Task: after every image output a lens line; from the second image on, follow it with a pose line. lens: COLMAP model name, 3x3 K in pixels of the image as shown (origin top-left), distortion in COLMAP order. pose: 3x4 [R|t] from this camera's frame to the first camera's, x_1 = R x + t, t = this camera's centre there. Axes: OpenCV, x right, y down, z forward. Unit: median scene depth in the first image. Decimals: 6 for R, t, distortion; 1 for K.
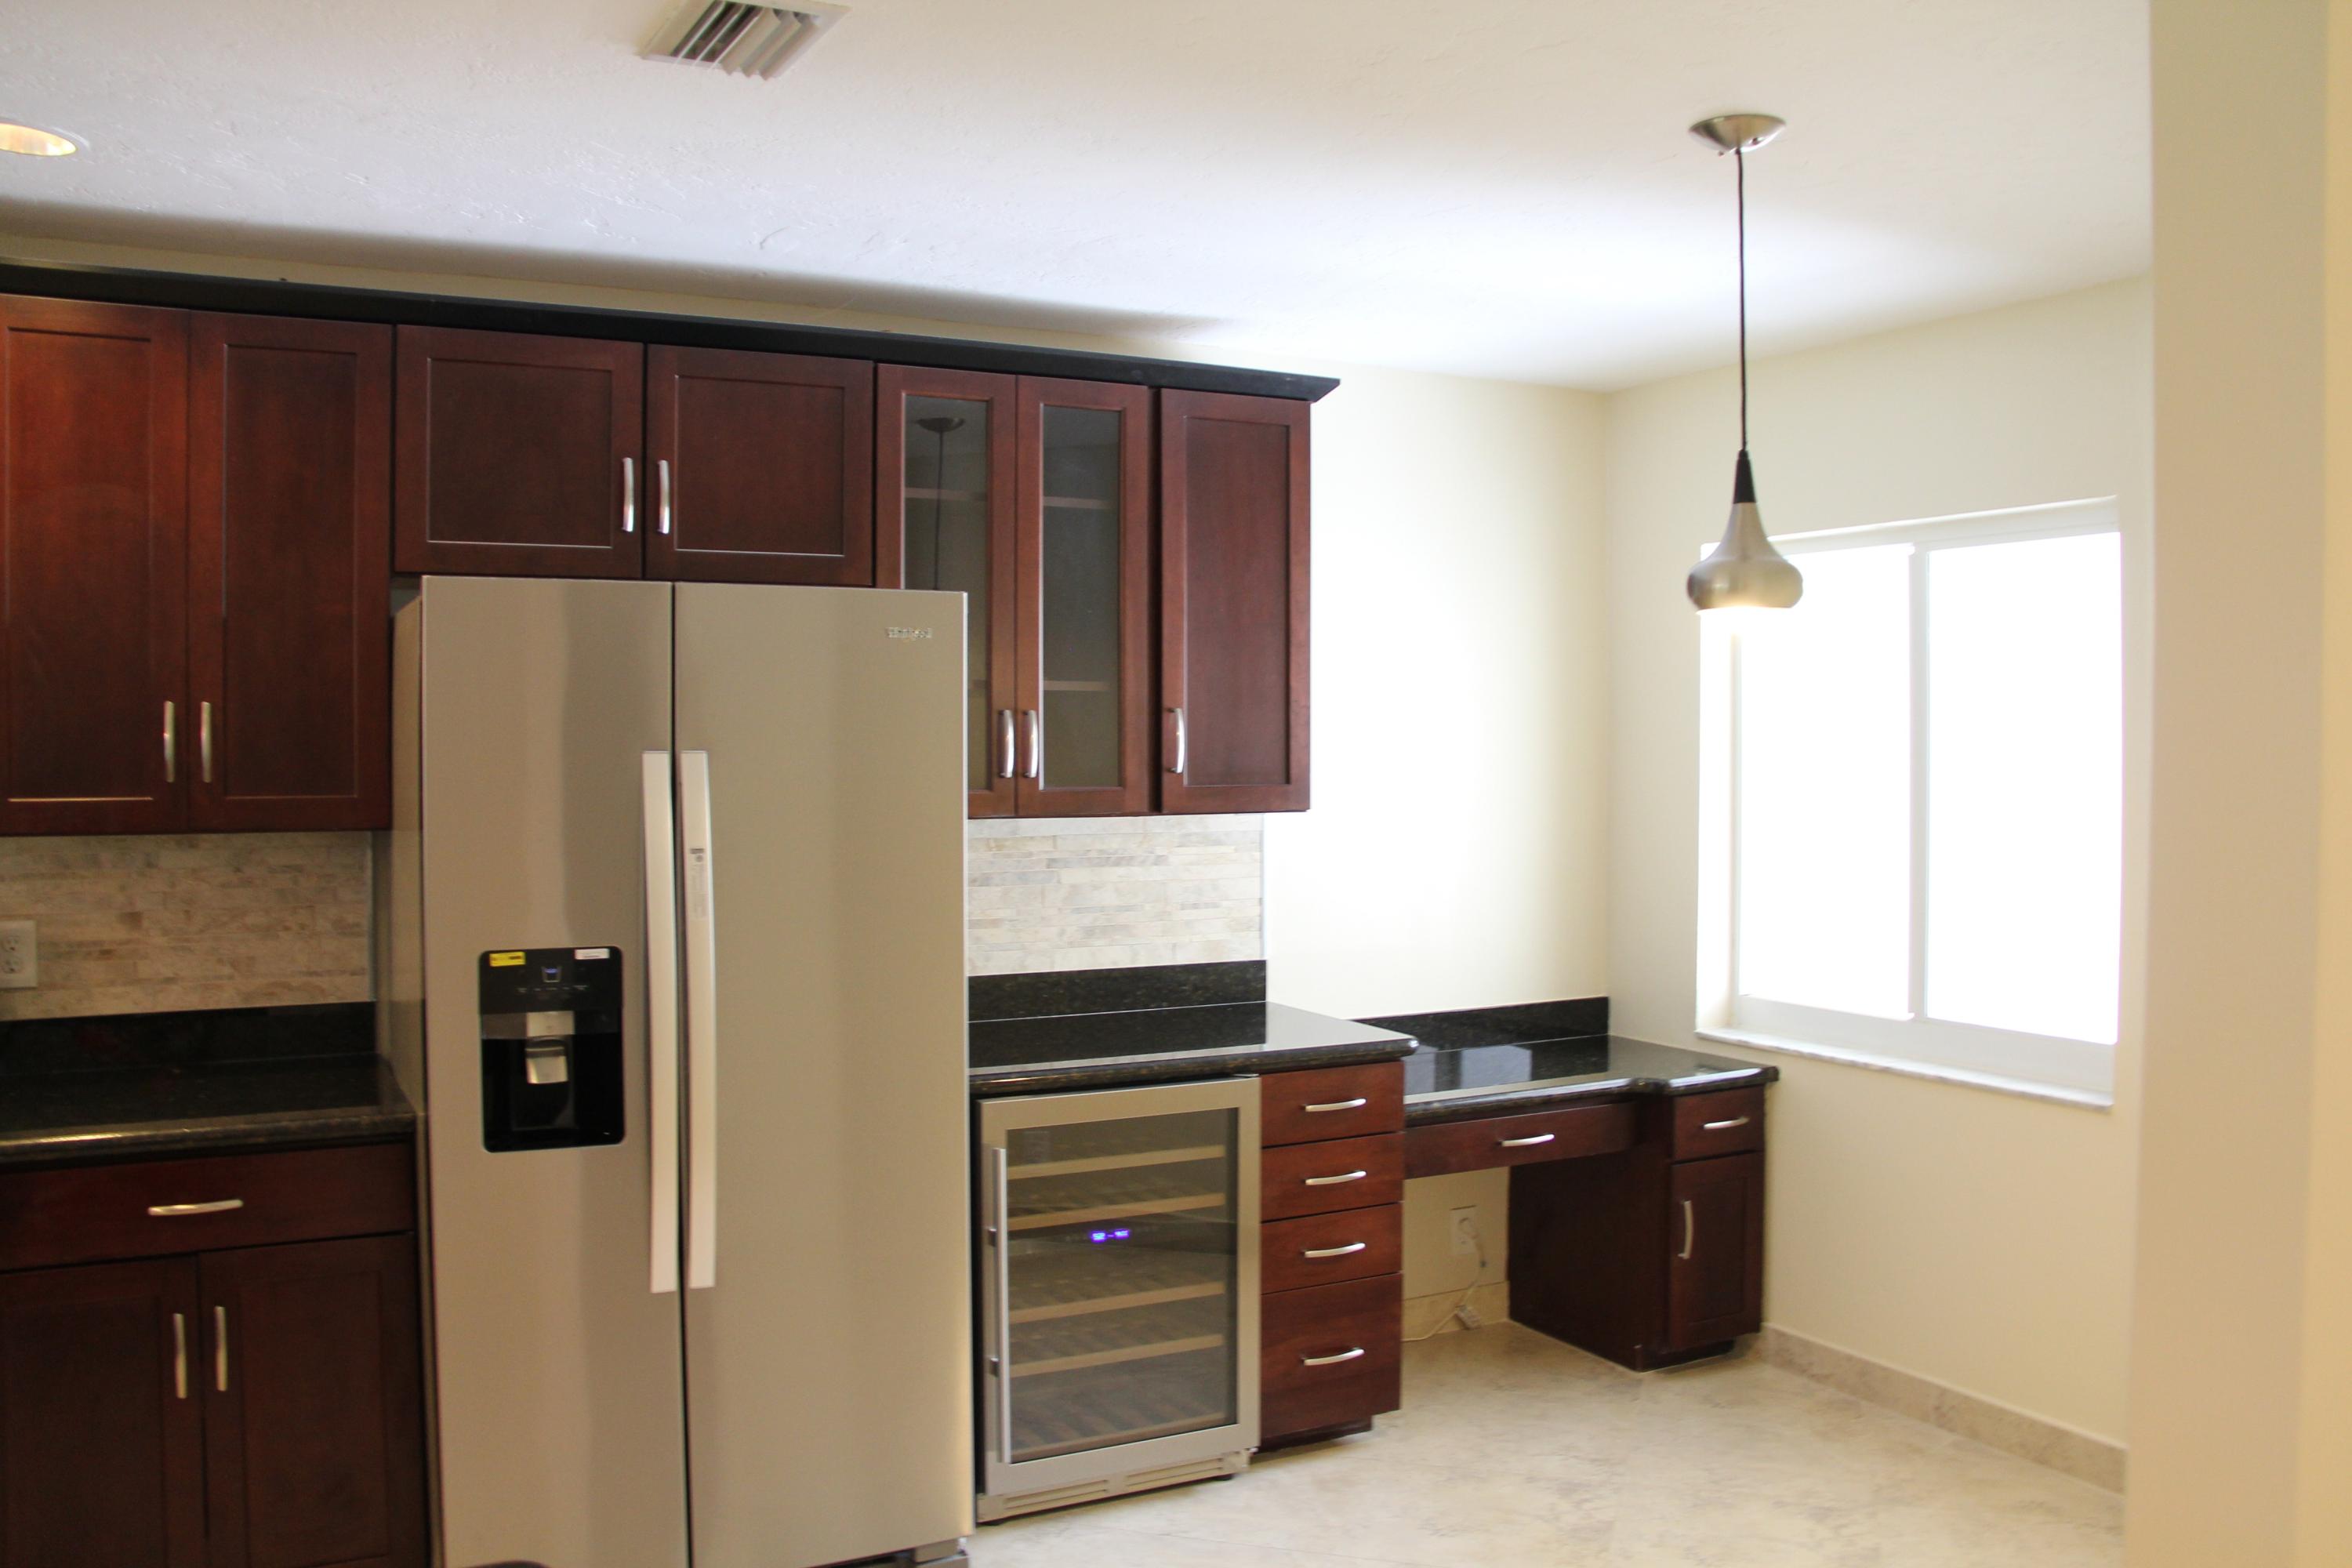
lens RADIAL K [[1973.8, 0, 1176.0], [0, 1973.8, 784.0], [0, 0, 1]] dist [-0.124320, 0.007232]
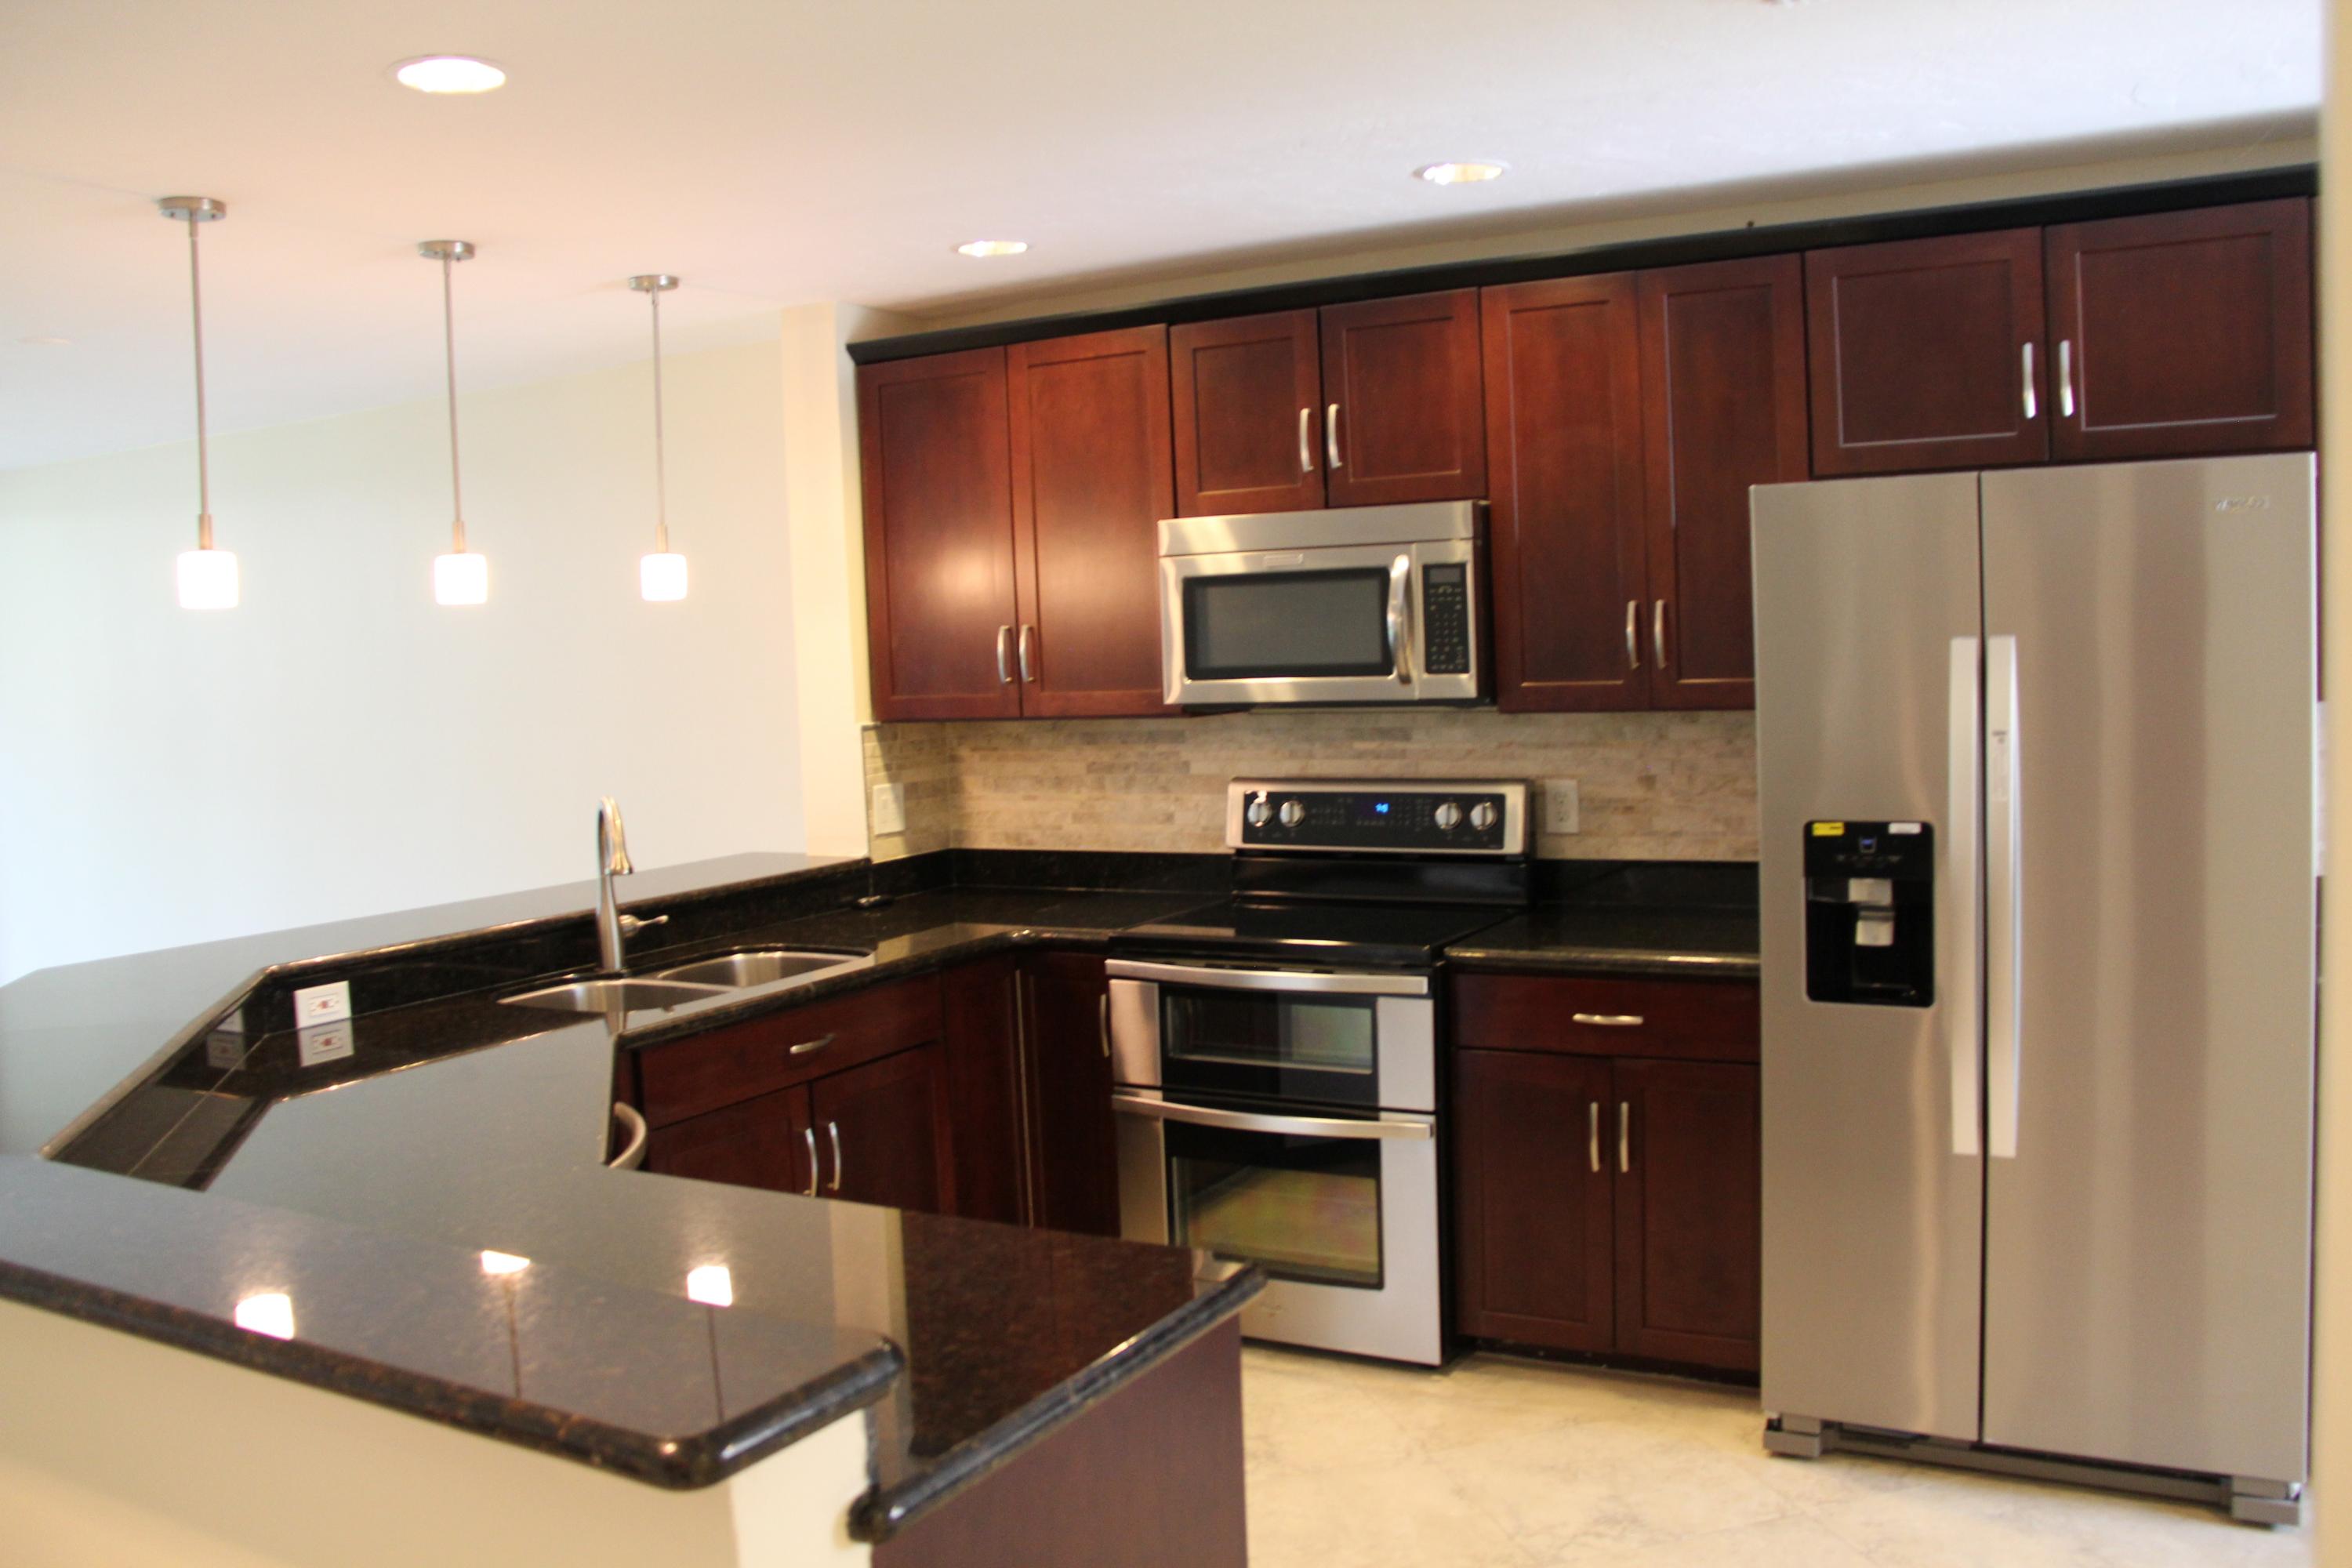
lens RADIAL K [[1973.8, 0, 1176.0], [0, 1973.8, 784.0], [0, 0, 1]] dist [-0.124320, 0.007232]
pose [[0.534147, 0.040076, -0.844441, 0.349716], [0.020583, 0.997963, 0.060381, -0.008579], [0.845141, -0.049634, 0.532234, 0.090171]]
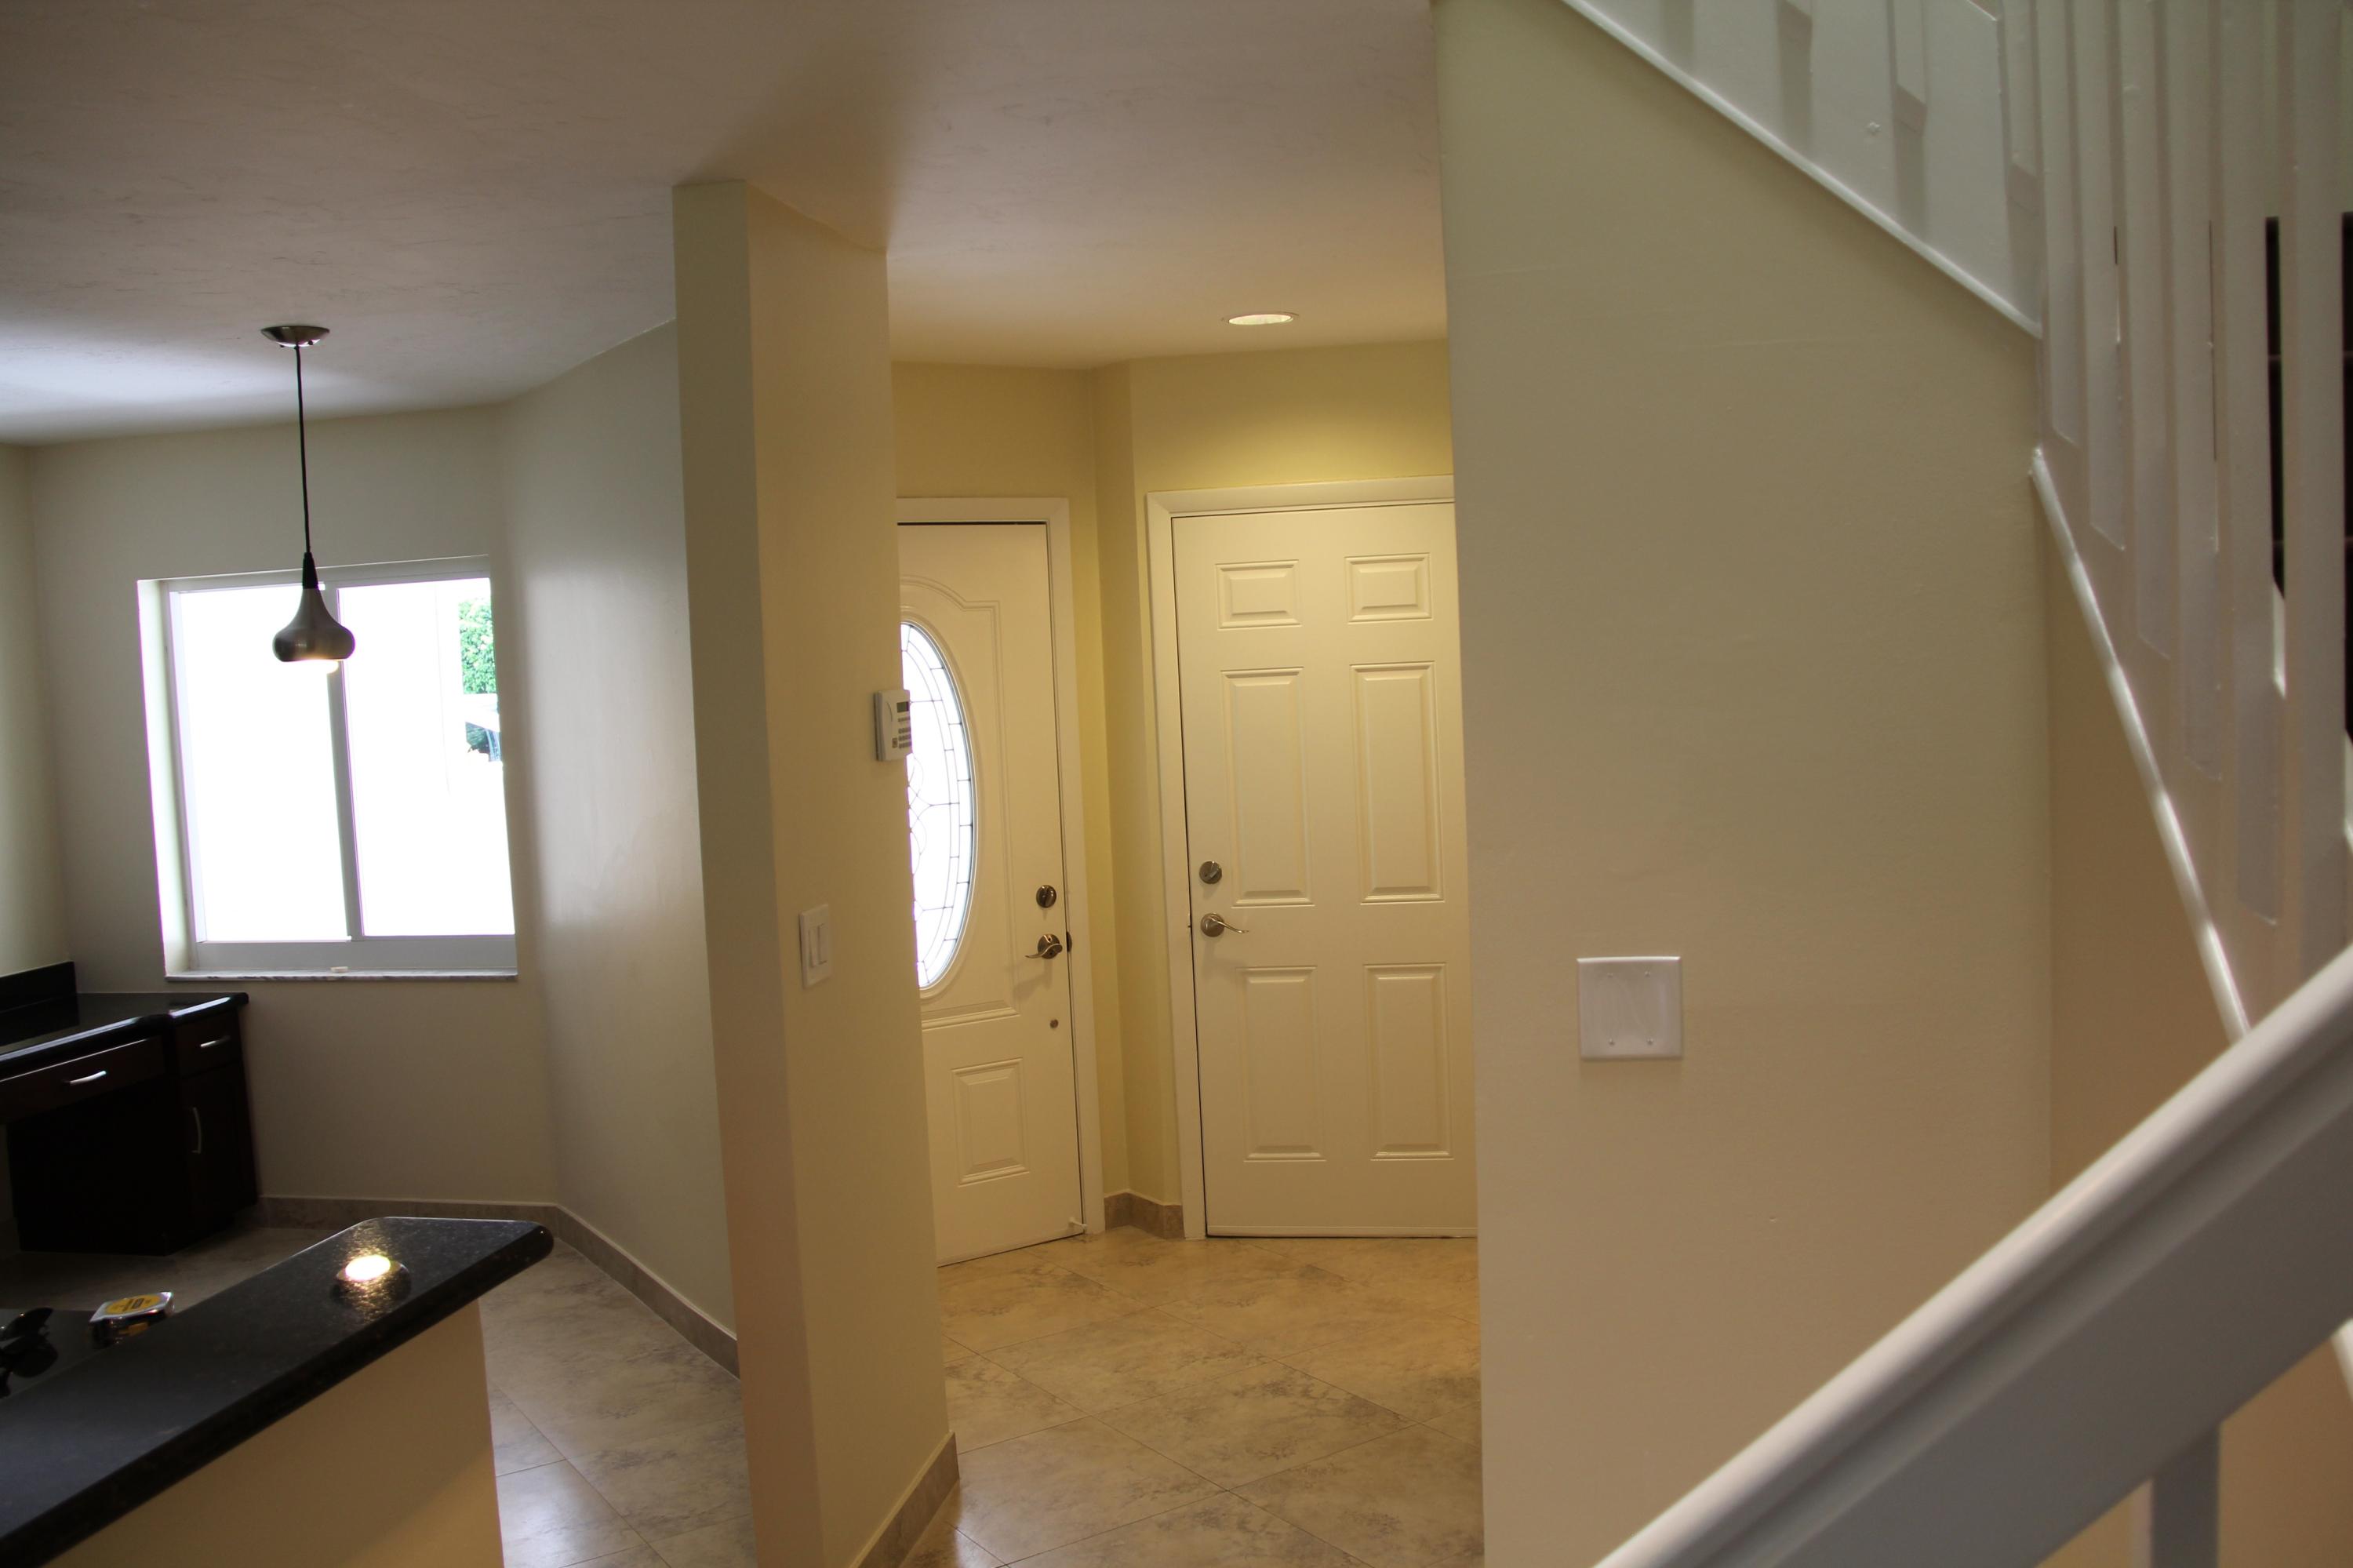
lens RADIAL K [[1974.8, 0, 1176.5], [0, 1974.8, 784.0], [0, 0, 1]] dist [-0.124320, 0.007232]
pose [[0.631009, -0.082384, 0.771389, -0.344584], [0.061850, 0.996523, 0.055833, -0.029511], [-0.773306, 0.012480, 0.633910, -0.346305]]
